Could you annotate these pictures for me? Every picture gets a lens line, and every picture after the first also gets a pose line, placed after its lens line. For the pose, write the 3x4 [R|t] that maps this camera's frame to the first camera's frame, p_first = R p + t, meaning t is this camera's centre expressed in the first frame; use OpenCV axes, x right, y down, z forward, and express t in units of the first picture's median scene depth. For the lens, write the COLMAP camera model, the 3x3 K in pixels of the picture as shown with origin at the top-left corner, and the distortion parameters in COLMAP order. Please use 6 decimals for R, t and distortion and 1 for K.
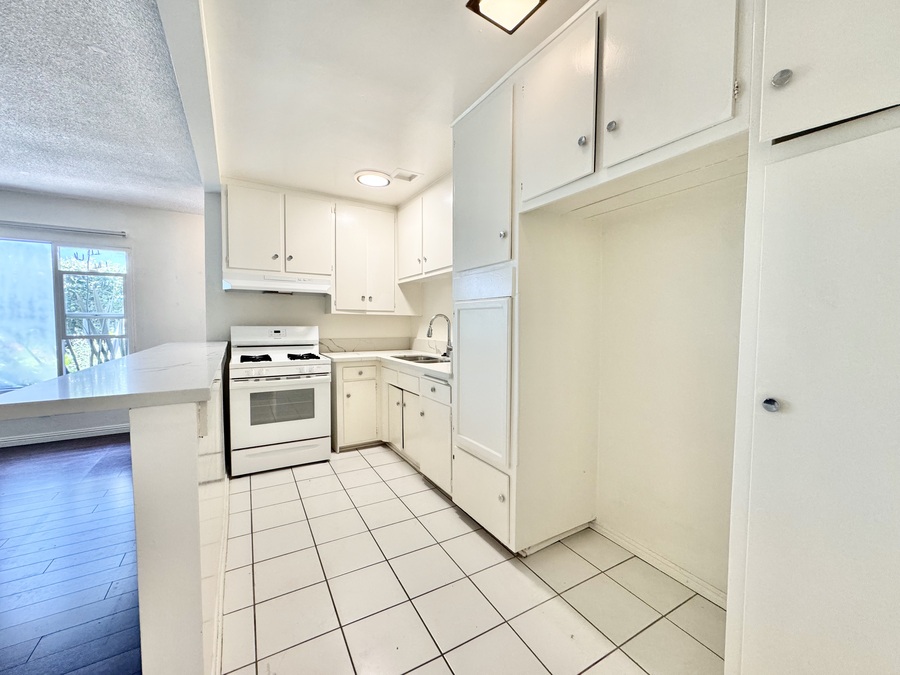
lens RADIAL K [[361.4, 0, 447.0], [0, 361.4, 337.2], [0, 0, 1]] dist [-0.000575, -0.001089]
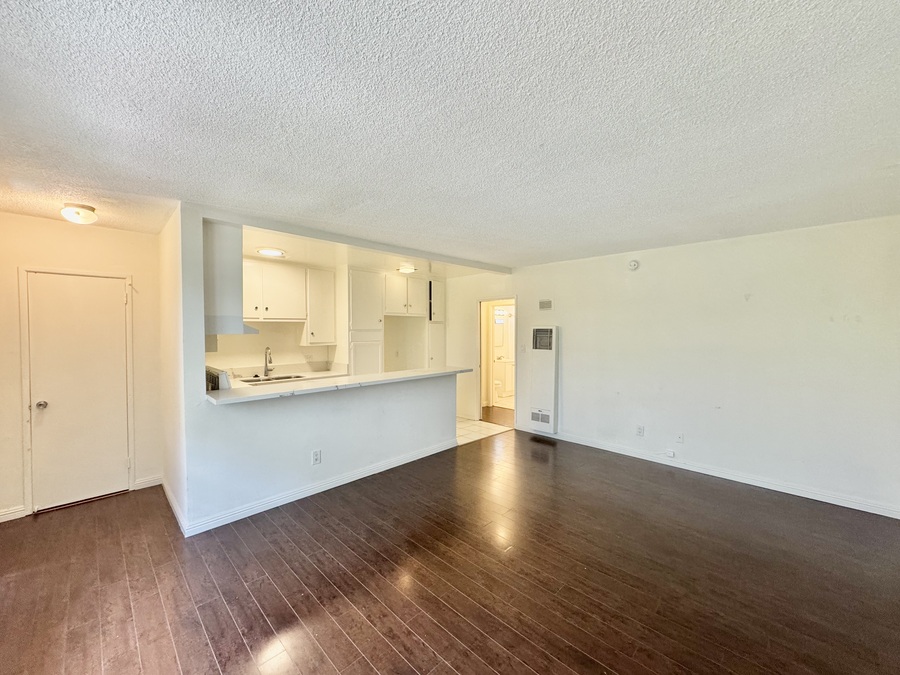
lens RADIAL K [[361.4, 0, 454.1], [0, 361.4, 336.2], [0, 0, 1]] dist [-0.000575, -0.001089]
pose [[-0.262701, -0.024839, 0.964557, -1.603688], [0.040263, 0.998516, 0.036679, -0.129823], [-0.964037, 0.048472, -0.261311, 0.652740]]
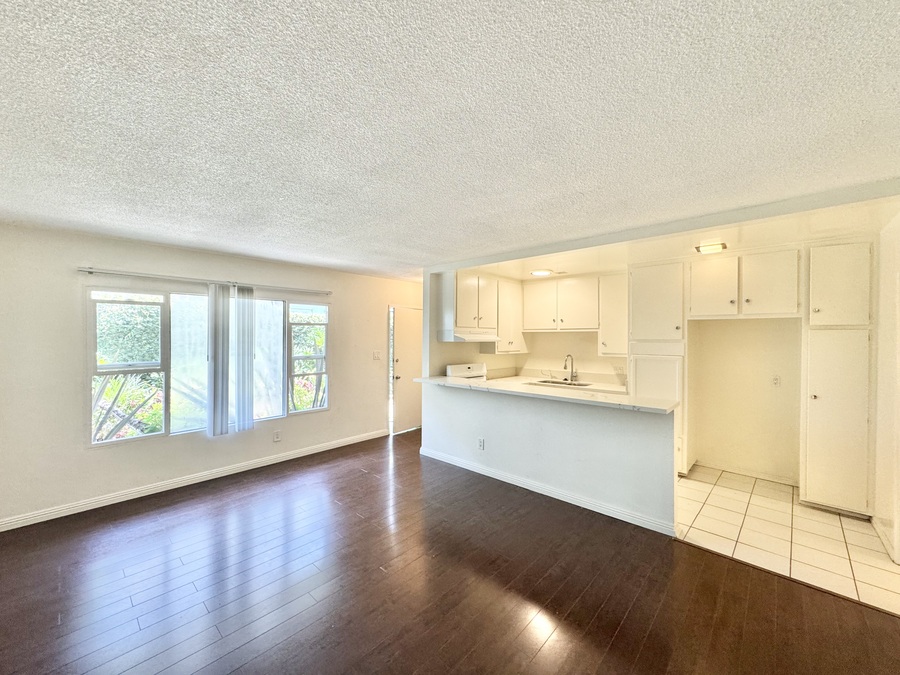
lens RADIAL K [[361.4, 0, 449.5], [0, 361.4, 335.2], [0, 0, 1]] dist [-0.000575, -0.001089]
pose [[0.959869, 0.001079, 0.280445, -0.979863], [0.012466, 0.998840, -0.046510, -0.082535], [-0.280170, 0.048140, 0.958743, -0.395191]]
